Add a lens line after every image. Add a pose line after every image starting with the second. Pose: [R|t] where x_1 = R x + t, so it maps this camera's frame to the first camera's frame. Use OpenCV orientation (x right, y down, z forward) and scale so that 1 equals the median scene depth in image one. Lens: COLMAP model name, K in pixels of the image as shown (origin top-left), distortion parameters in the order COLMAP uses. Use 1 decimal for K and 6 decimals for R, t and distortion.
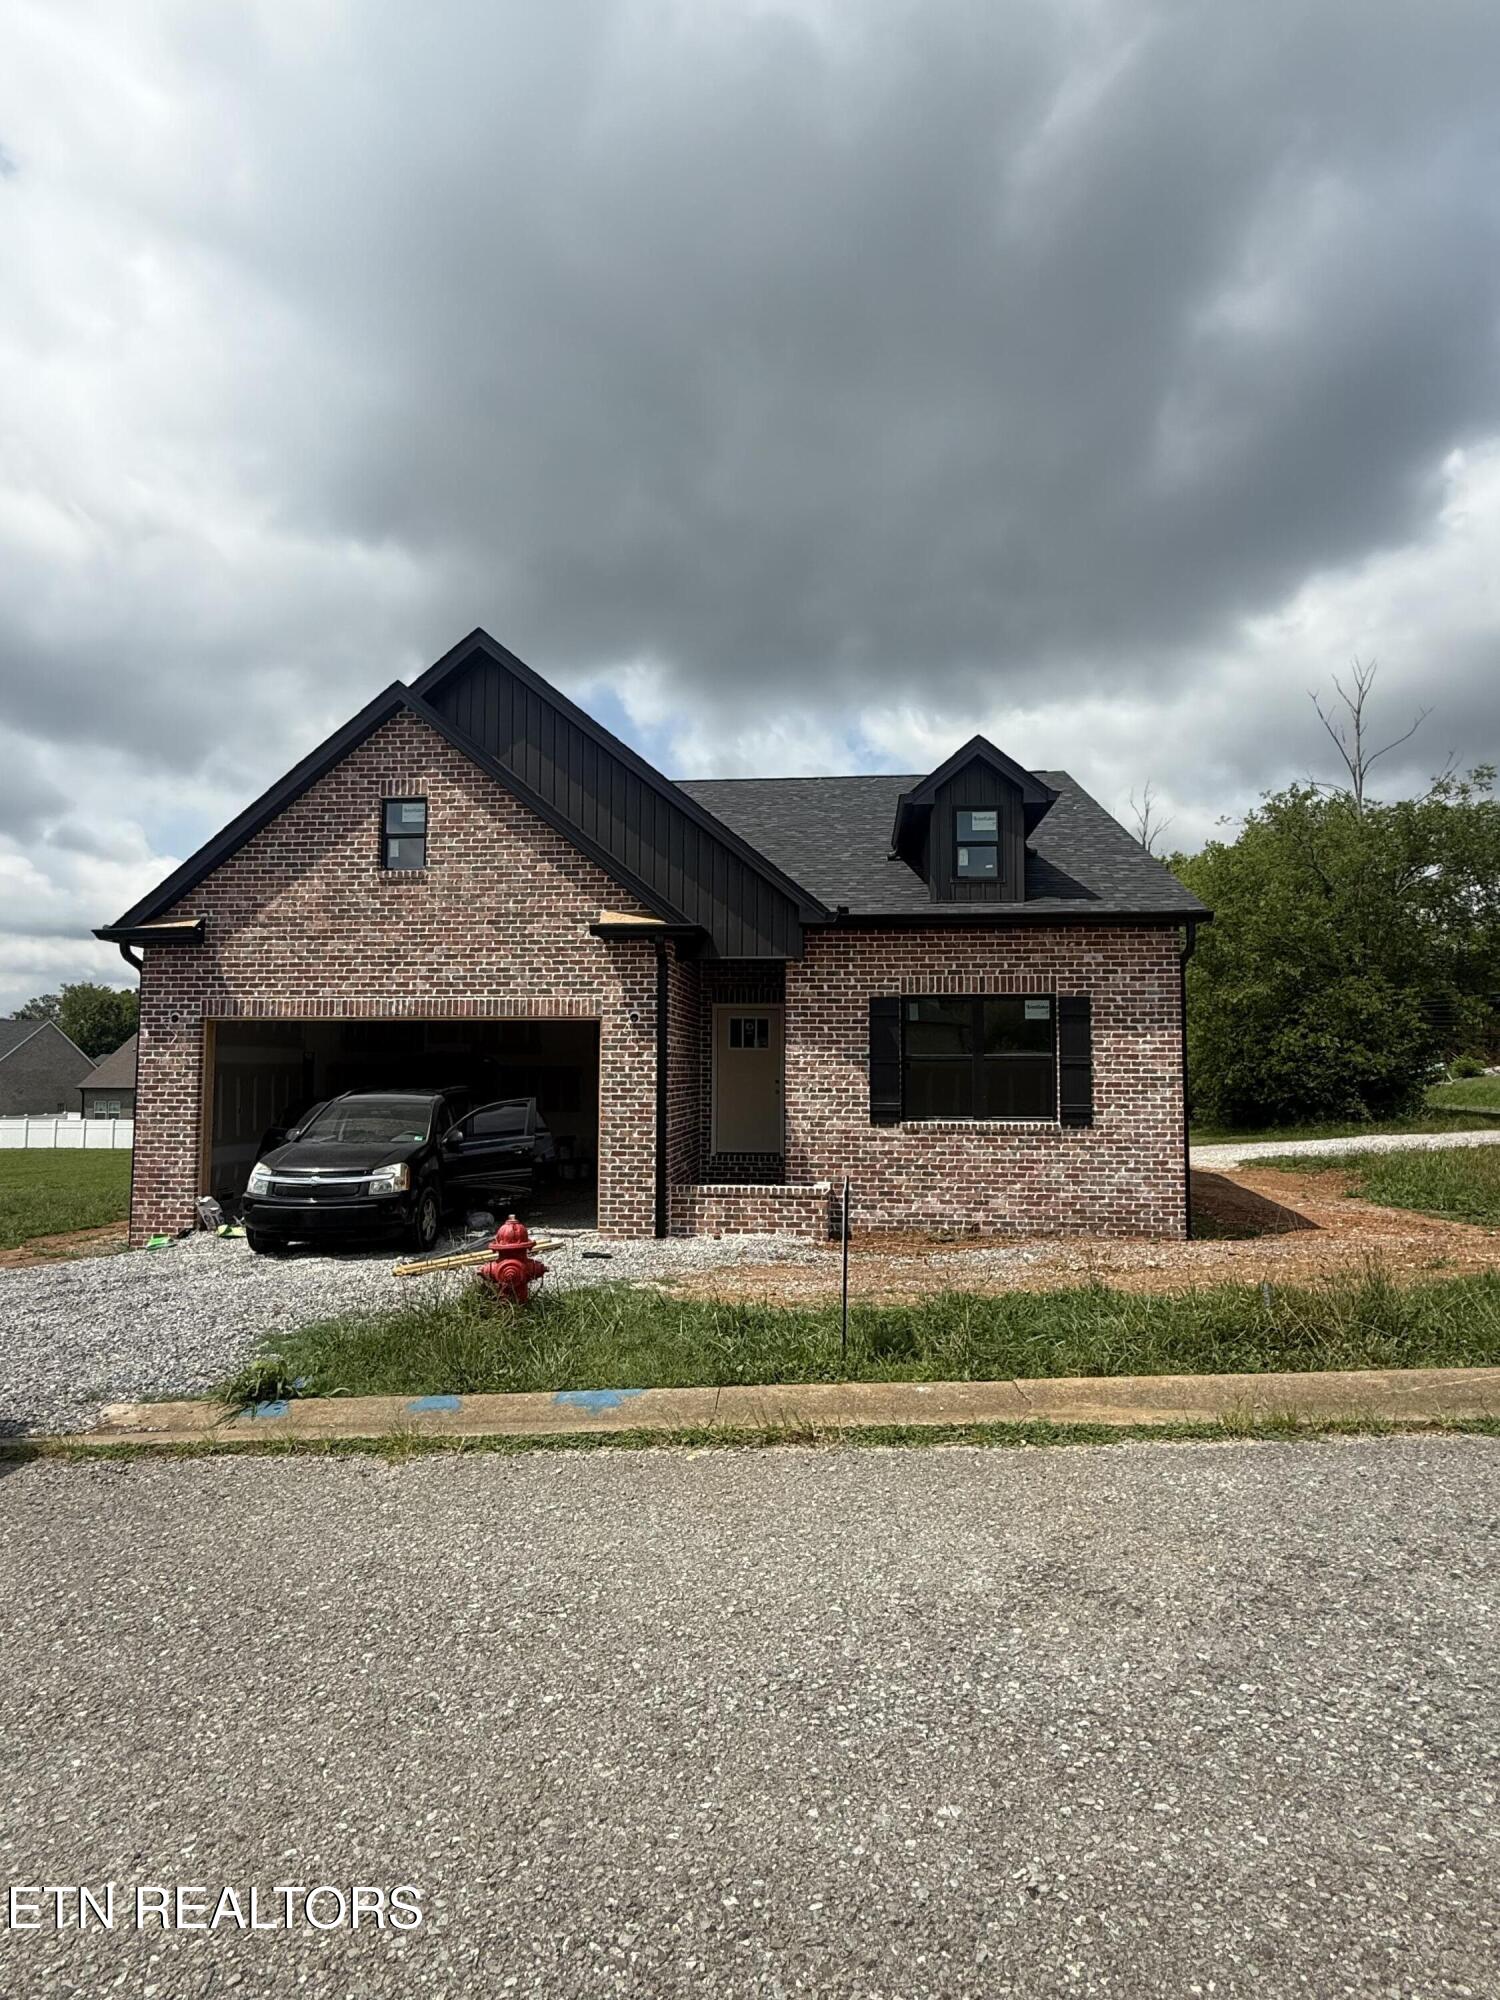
lens RADIAL K [[1045.5, 0, 749.9], [0, 1045.5, 999.7], [0, 0, 1]] dist [-0.000221, 0.000053]
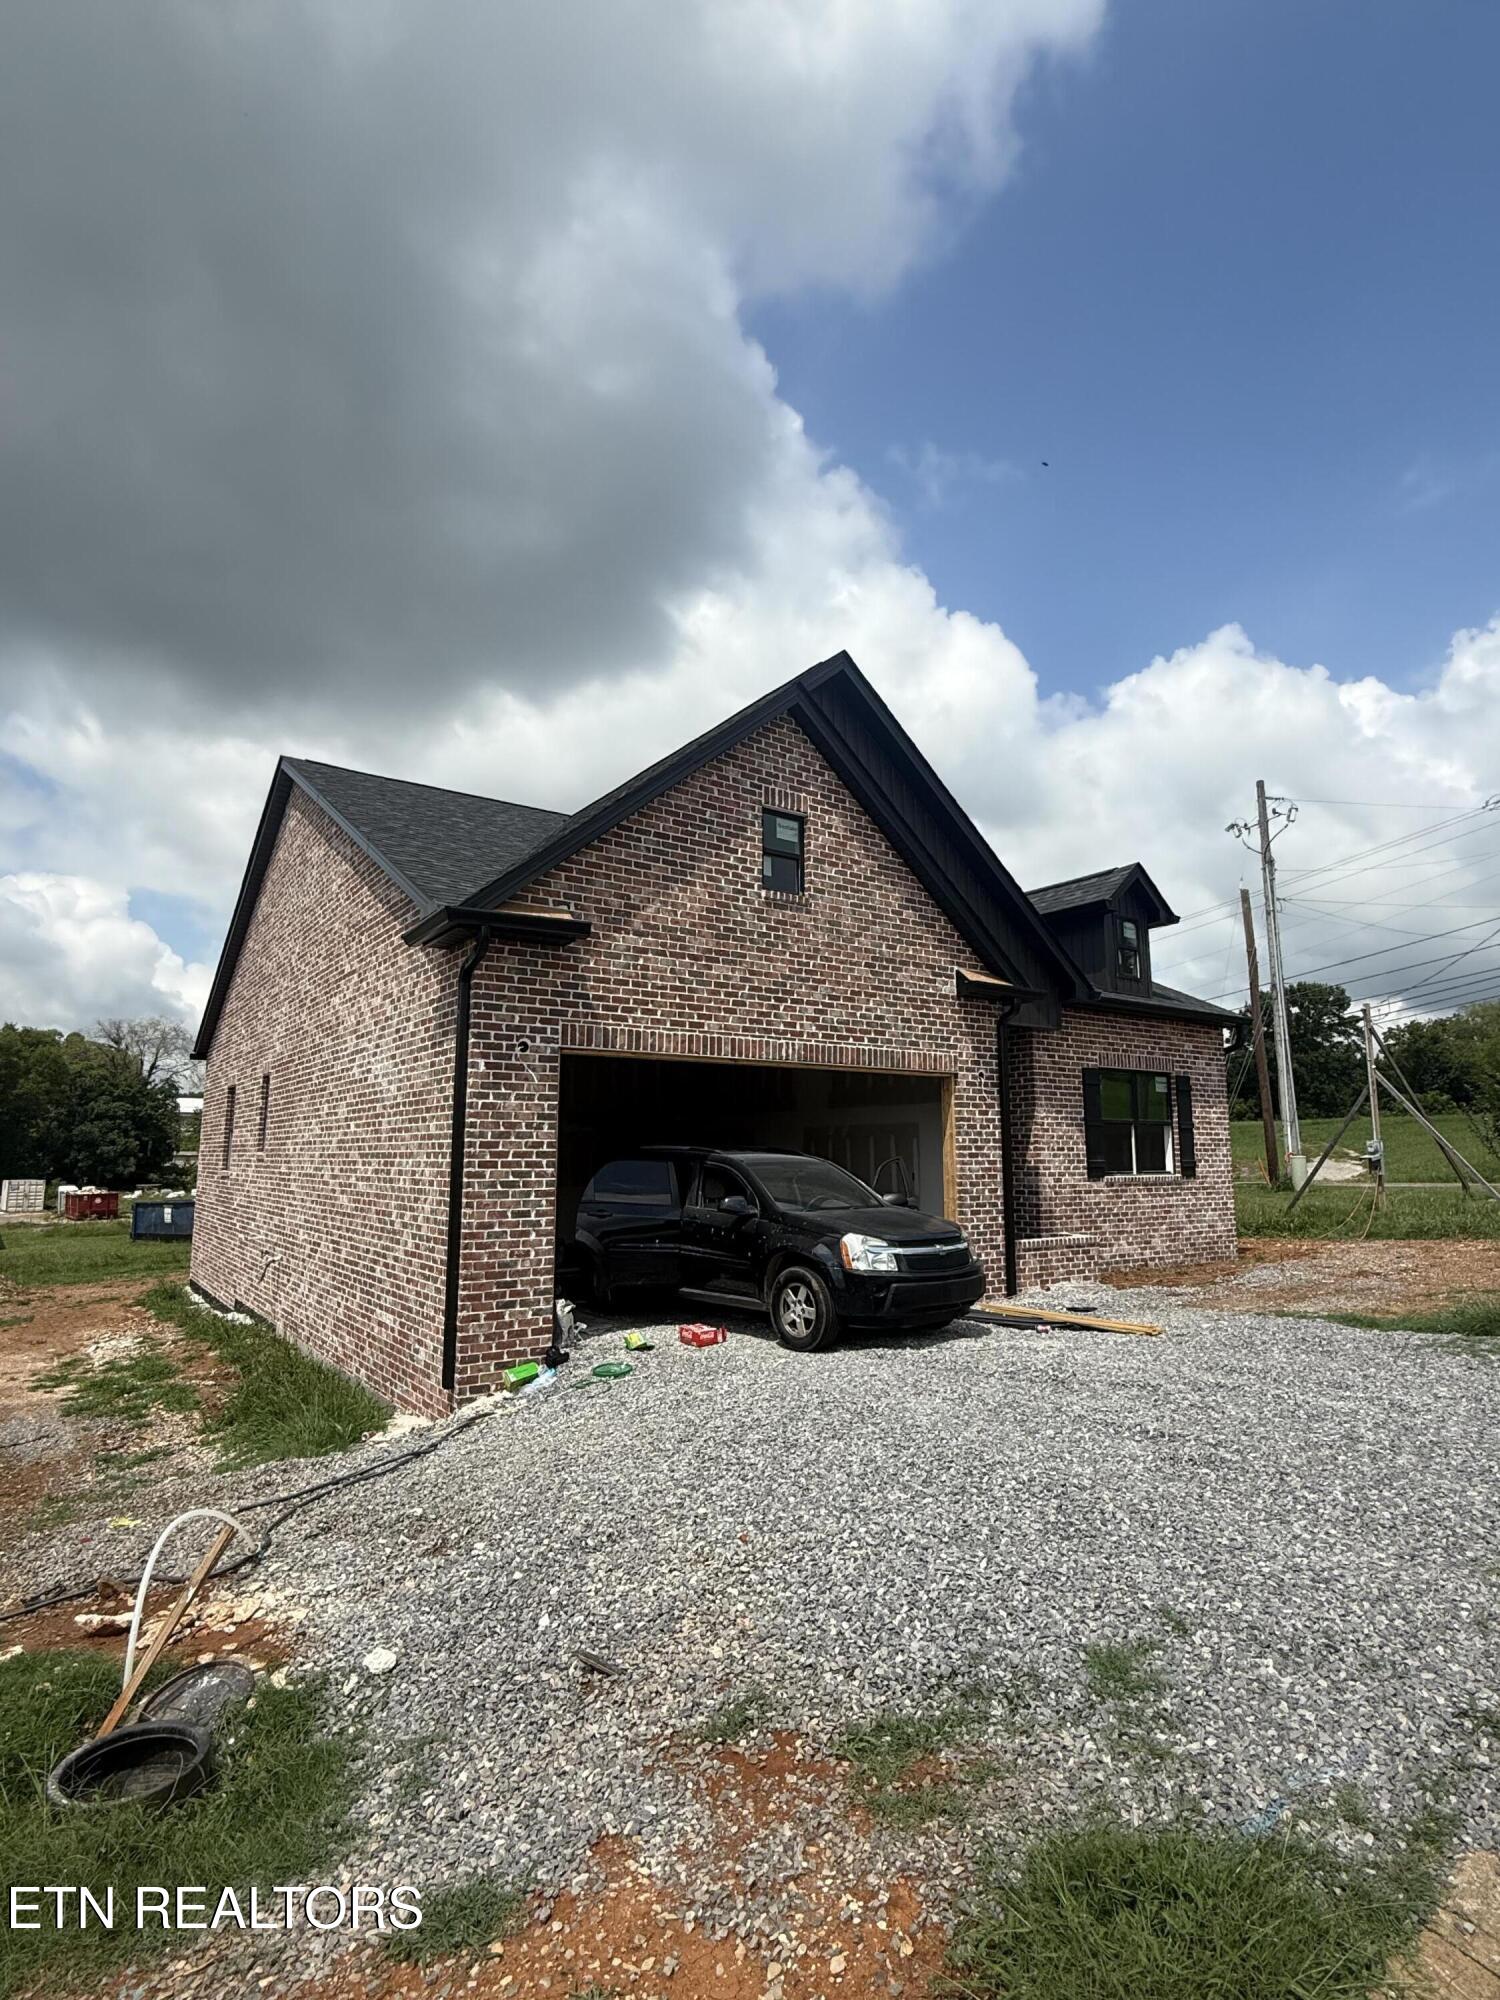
lens RADIAL K [[1045.5, 0, 749.1], [0, 1045.5, 996.2], [0, 0, 1]] dist [-0.000221, 0.000053]
pose [[0.746938, 0.097333, 0.657731, -0.921424], [-0.041735, 0.994140, -0.099721, 0.049326], [-0.663583, 0.047035, 0.746623, 0.377730]]
